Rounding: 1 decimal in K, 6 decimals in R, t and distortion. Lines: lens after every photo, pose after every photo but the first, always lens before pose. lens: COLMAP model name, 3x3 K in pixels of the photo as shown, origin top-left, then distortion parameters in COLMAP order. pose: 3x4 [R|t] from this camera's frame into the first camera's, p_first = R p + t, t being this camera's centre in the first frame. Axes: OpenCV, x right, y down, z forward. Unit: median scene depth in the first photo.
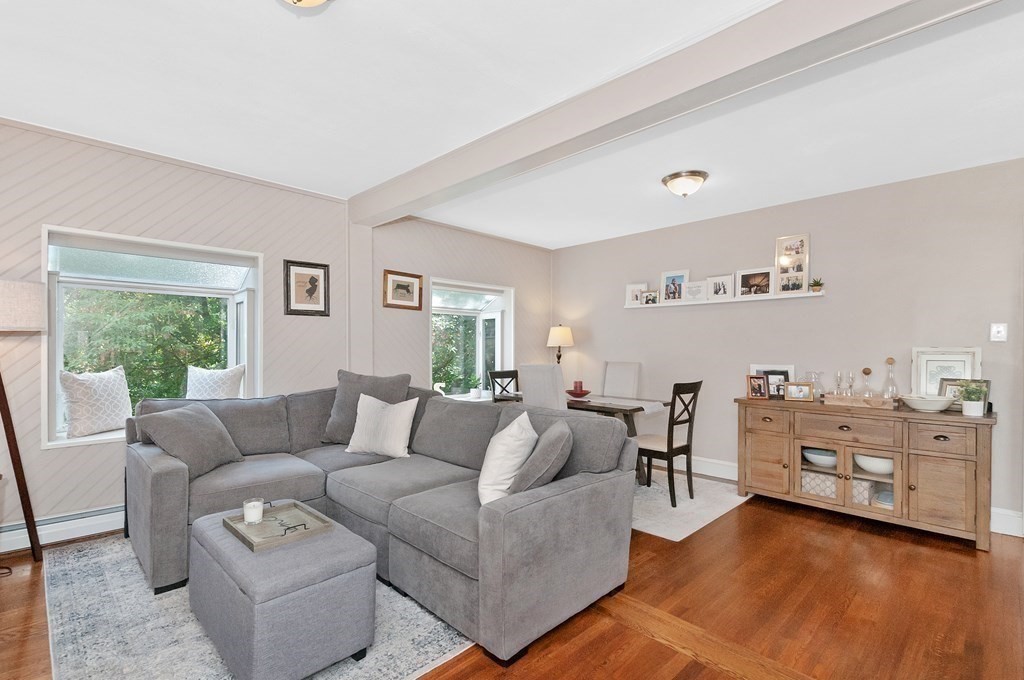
lens RADIAL K [[465.6, 0, 511.2], [0, 465.6, 351.0], [0, 0, 1]] dist [0.000319, 0.000420]
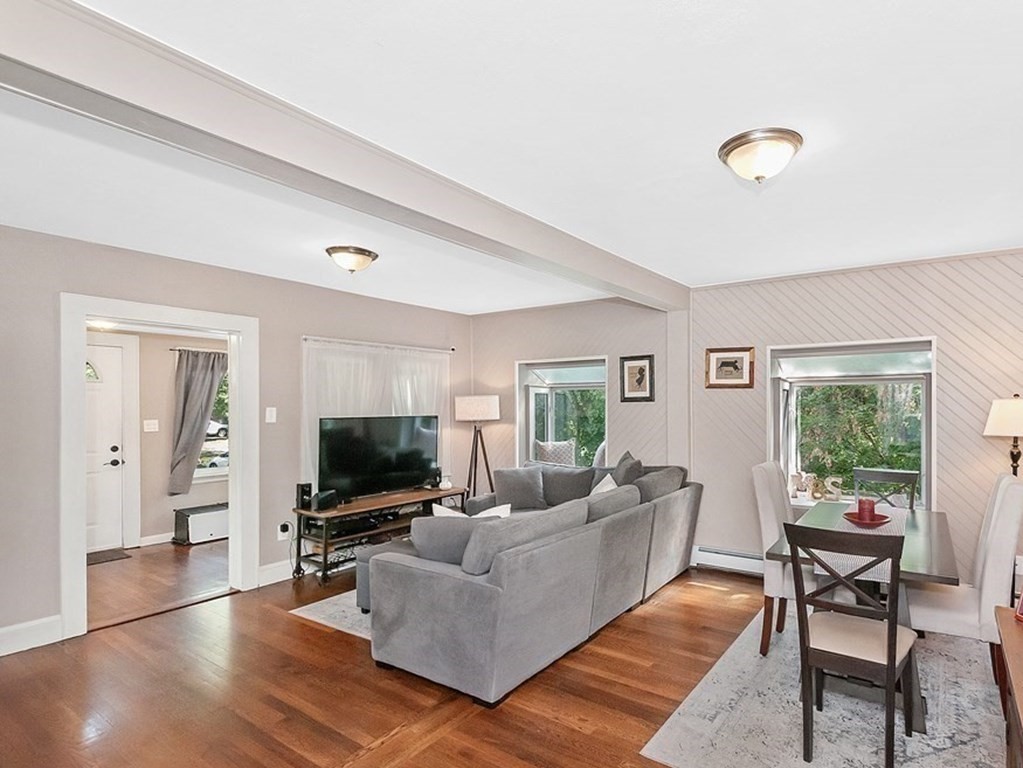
lens RADIAL K [[531.9, 0, 592.4], [0, 531.9, 406.9], [0, 0, 1]] dist [-0.002463, -0.000222]
pose [[0.230292, -0.006187, -0.973102, 0.810601], [-0.001522, 0.999976, -0.006718, -0.054176], [0.973120, 0.003028, 0.230277, 0.582500]]
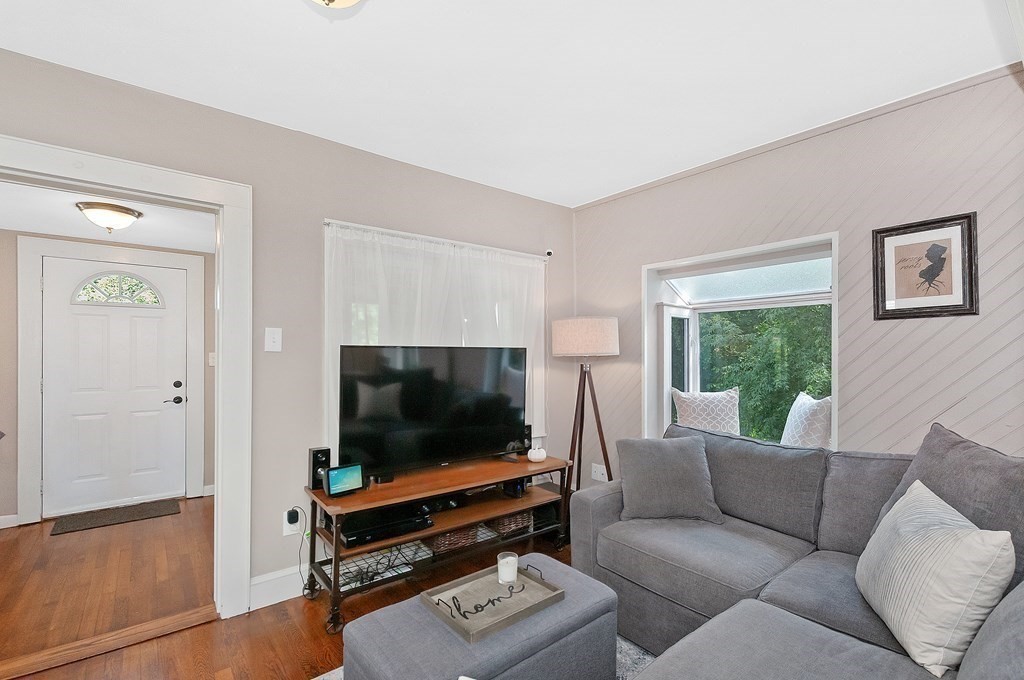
lens RADIAL K [[465.6, 0, 511.2], [0, 465.6, 351.0], [0, 0, 1]] dist [0.000319, 0.000420]
pose [[-0.100799, -0.012428, -0.994829, 0.159562], [-0.010838, 0.999876, -0.011393, -0.024809], [0.994848, 0.009634, -0.100921, 0.564328]]
